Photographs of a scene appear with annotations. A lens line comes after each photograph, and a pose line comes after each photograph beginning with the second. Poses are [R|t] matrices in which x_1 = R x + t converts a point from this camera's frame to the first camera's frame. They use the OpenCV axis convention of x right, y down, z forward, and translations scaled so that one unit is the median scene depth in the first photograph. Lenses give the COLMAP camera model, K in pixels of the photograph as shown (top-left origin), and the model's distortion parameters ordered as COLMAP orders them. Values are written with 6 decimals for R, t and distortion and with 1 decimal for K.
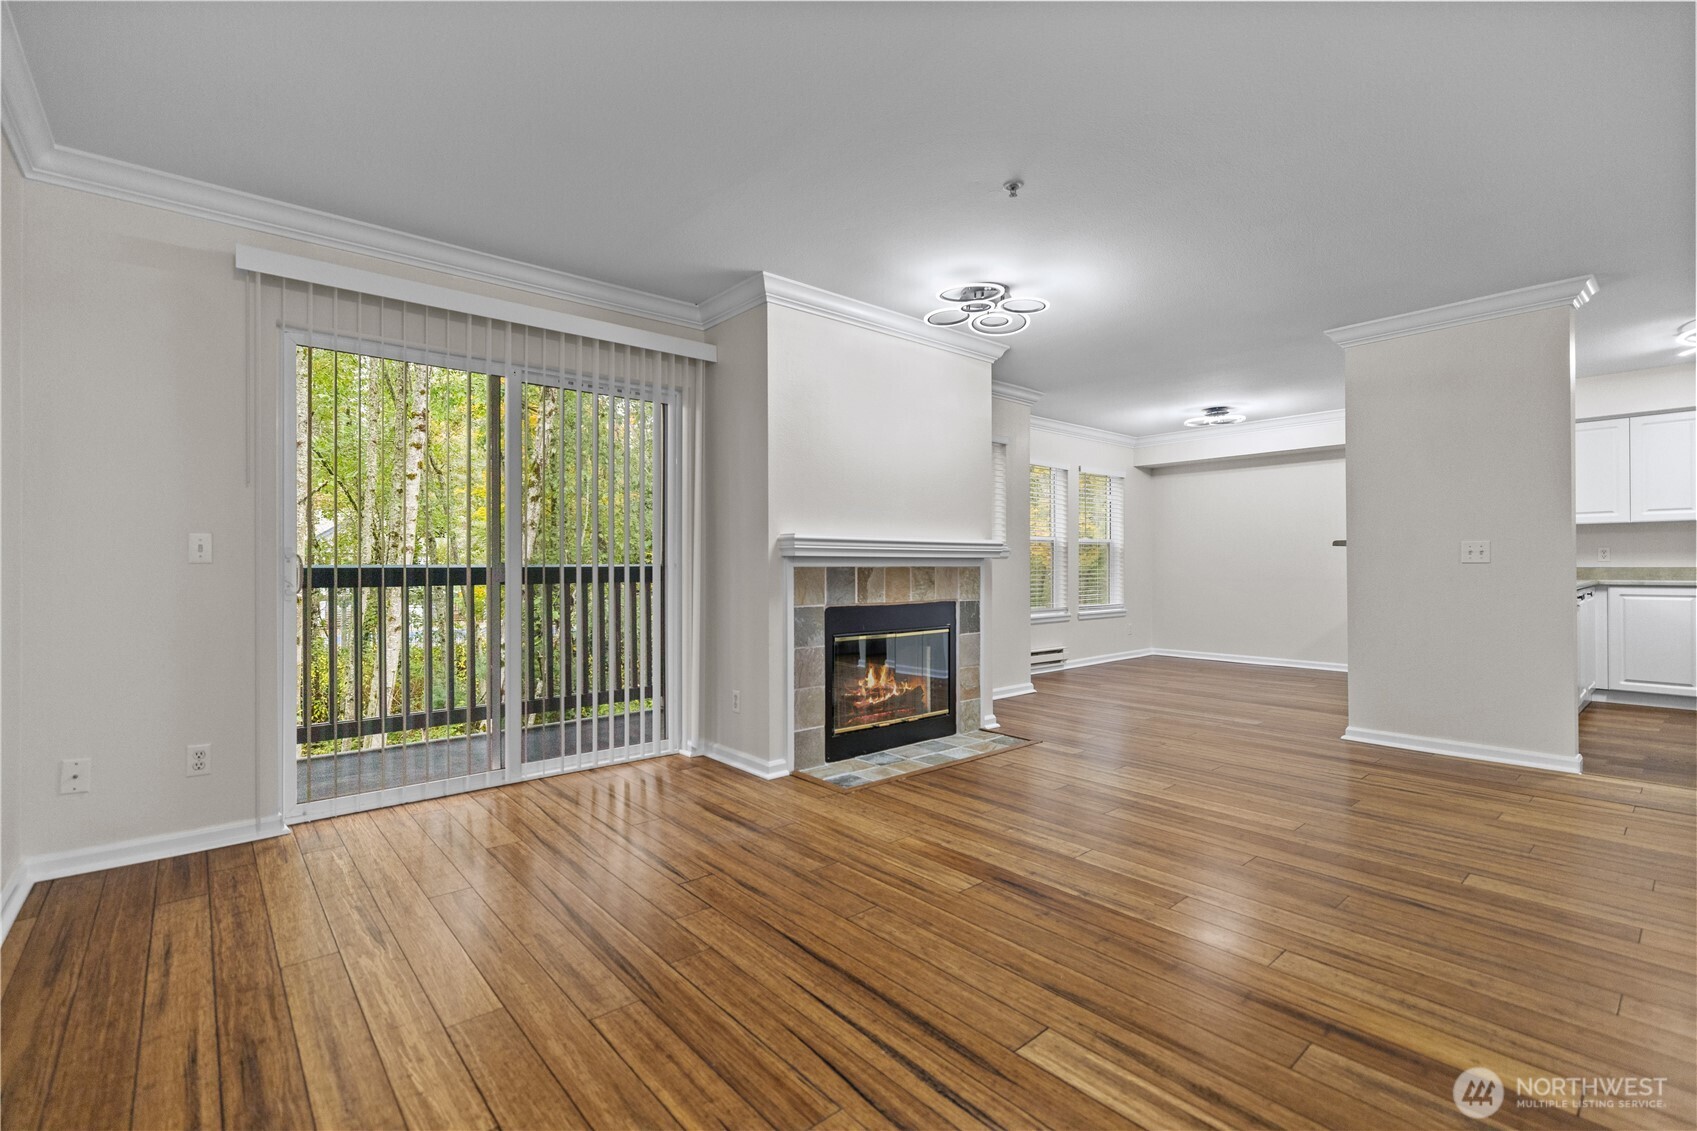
lens RADIAL K [[763.3, 0, 841.8], [0, 763.3, 568.6], [0, 0, 1]] dist [0.005878, -0.001529]
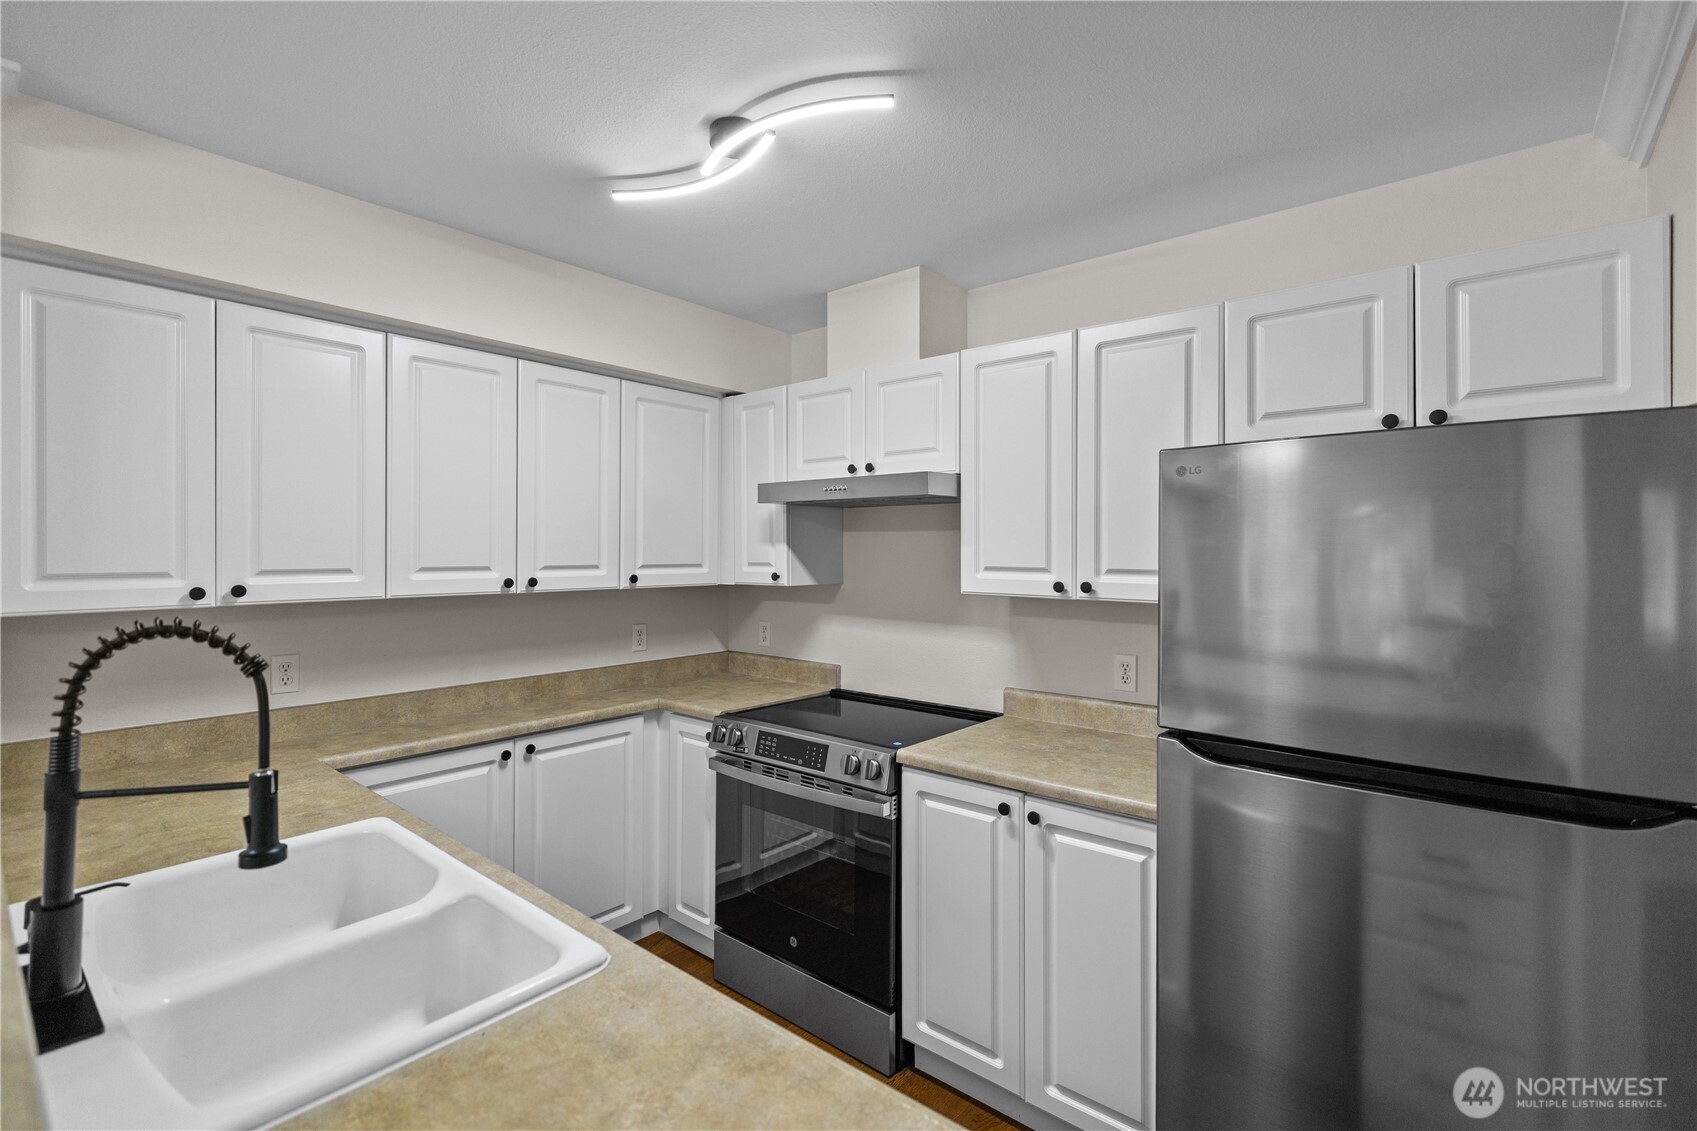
lens RADIAL K [[763.3, 0, 847.2], [0, 763.3, 549.9], [0, 0, 1]] dist [0.005878, -0.001529]
pose [[-0.158515, 0.004450, 0.987347, 1.047227], [0.002429, 0.999989, -0.004117, -0.145972], [-0.987354, 0.001745, -0.158524, 1.440492]]
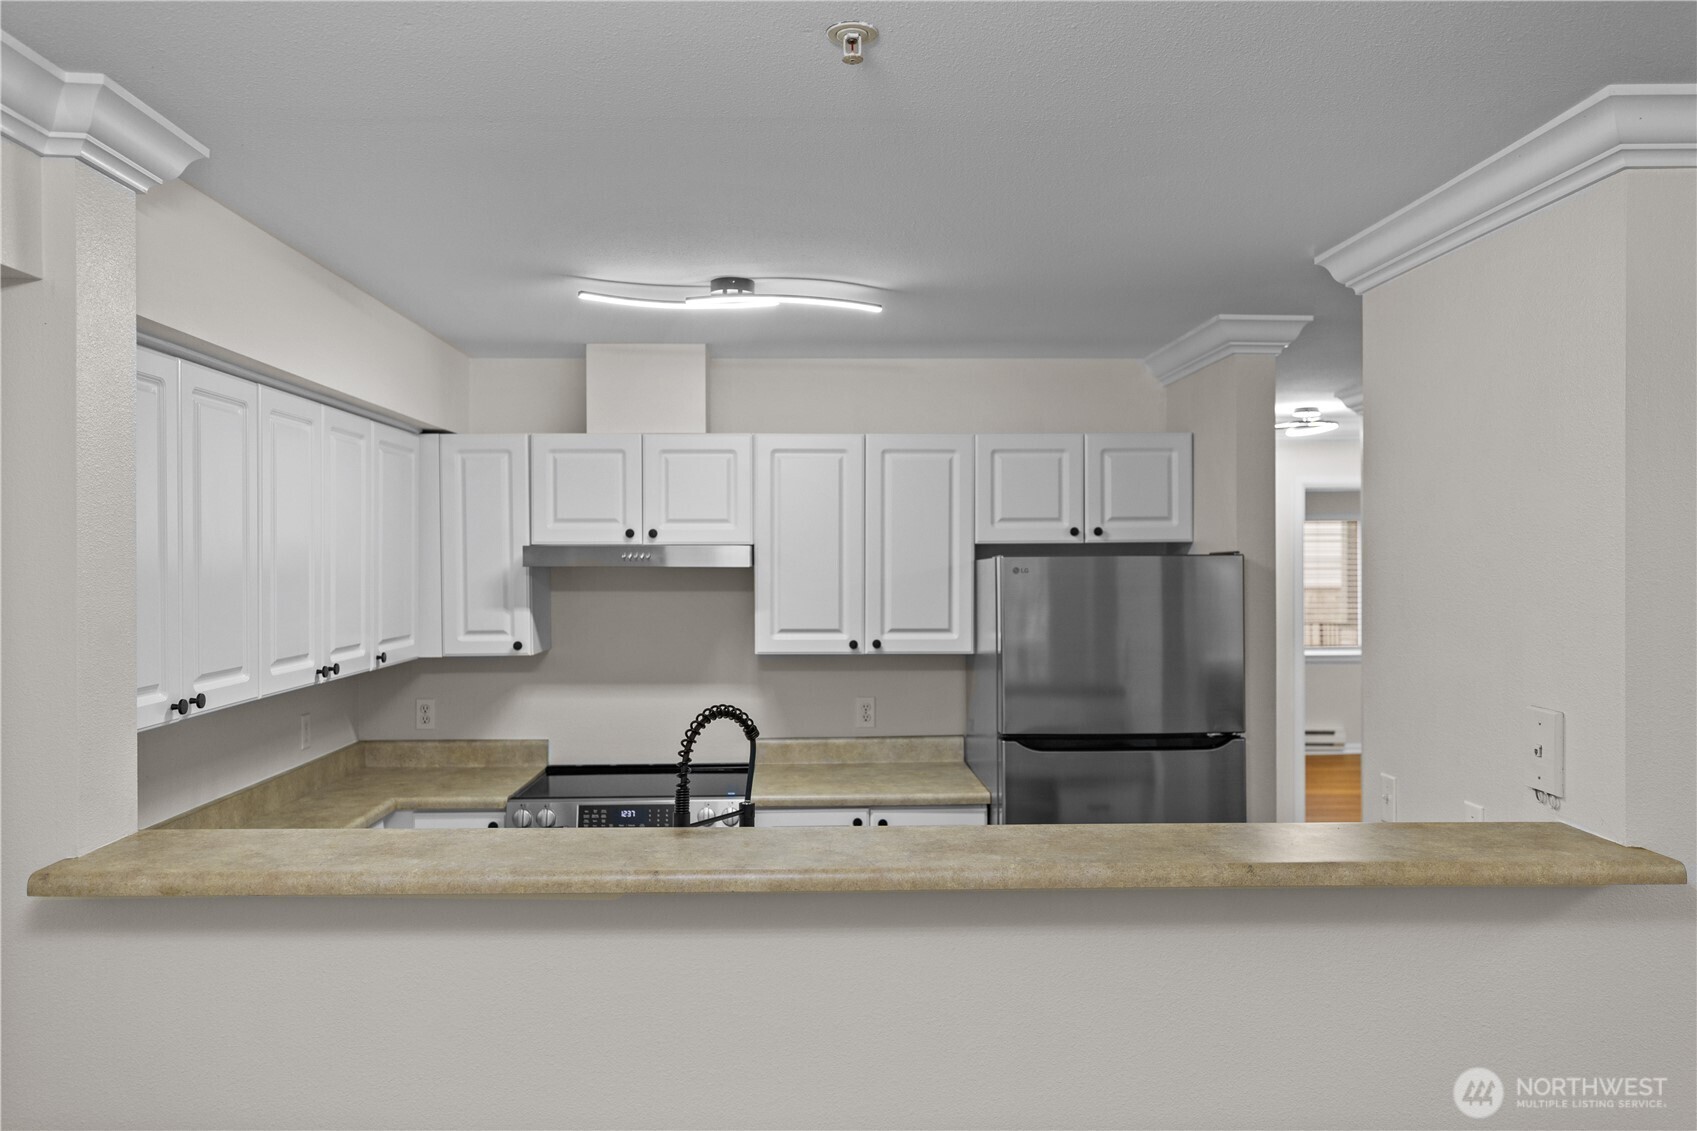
lens RADIAL K [[1216.7, 0, 830.2], [0, 1216.7, 572.2], [0, 0, 1]] dist [0.006377, 0.002074]
pose [[-0.774124, 0.000777, 0.633034, 0.874148], [0.009660, 0.999897, 0.010586, -0.207268], [-0.632960, 0.014310, -0.774052, 2.176994]]
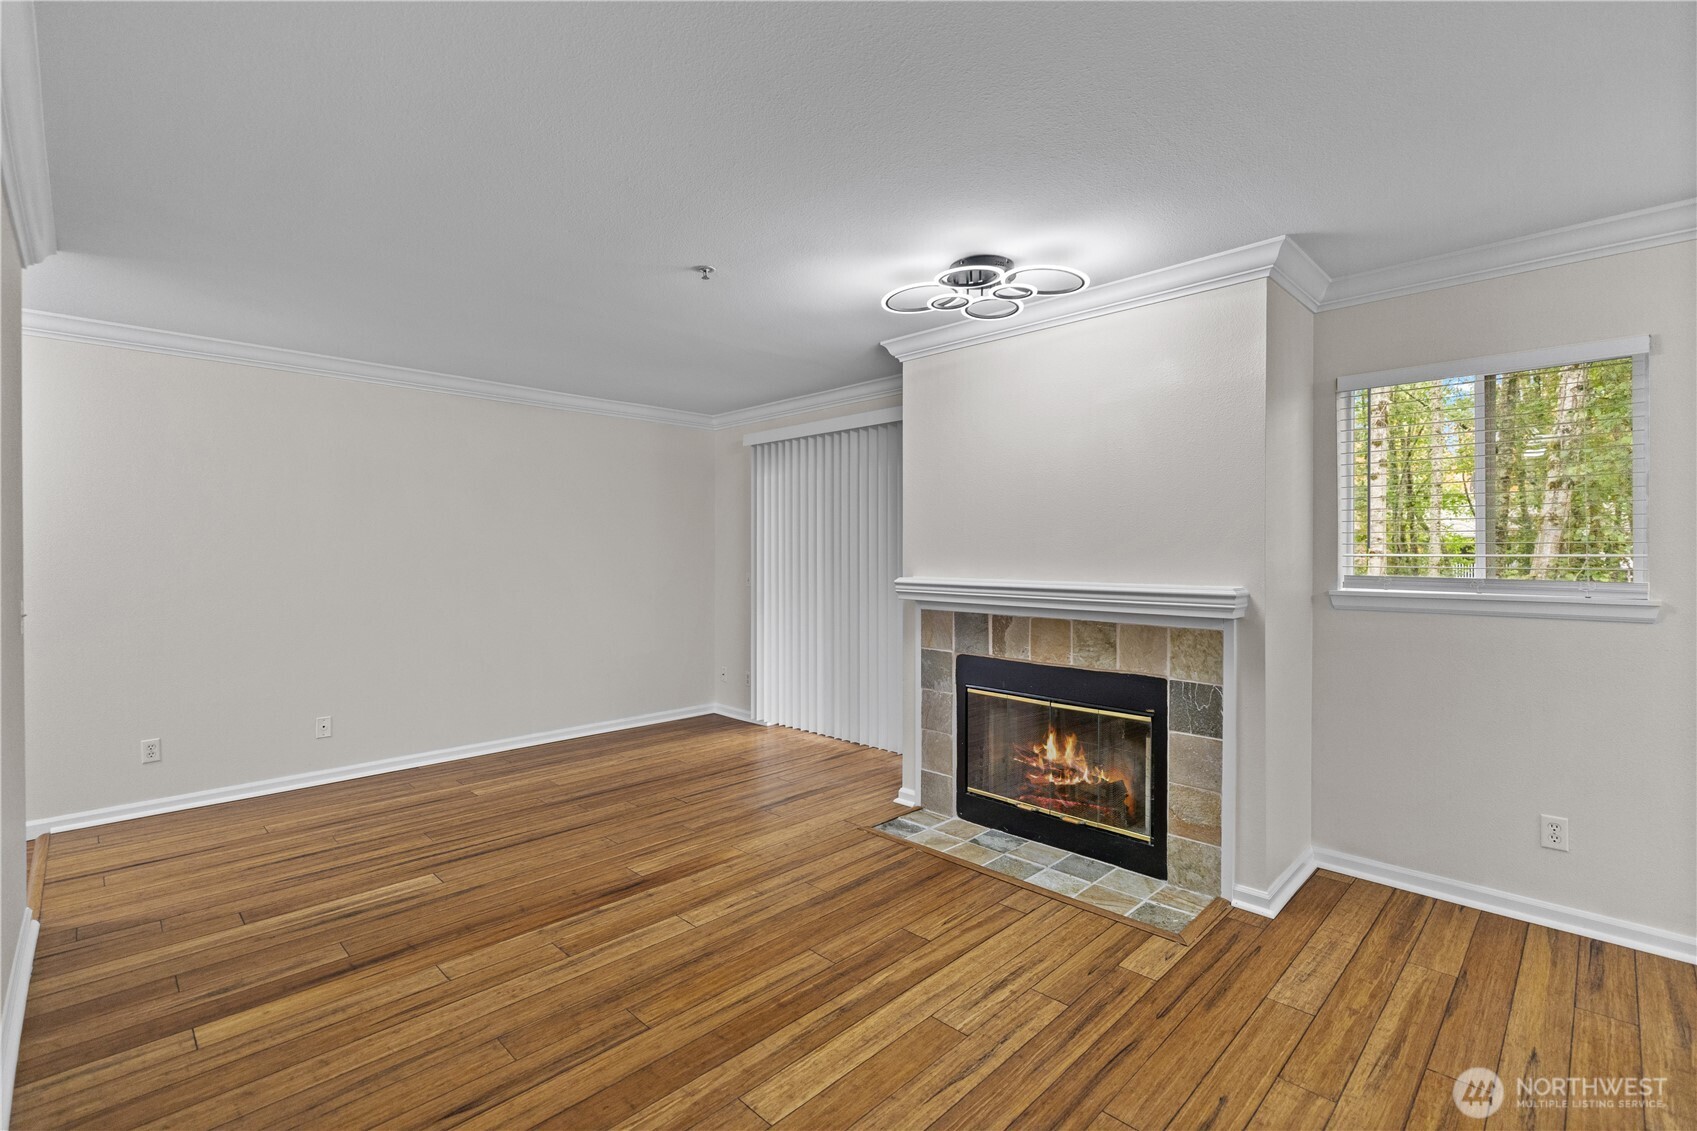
lens RADIAL K [[763.3, 0, 836.9], [0, 763.3, 558.0], [0, 0, 1]] dist [0.005878, -0.001529]
pose [[0.062012, 0.011879, -0.998005, 1.121410], [-0.002798, 0.999927, 0.011728, -0.097308], [0.998071, 0.002065, 0.062041, 0.962306]]
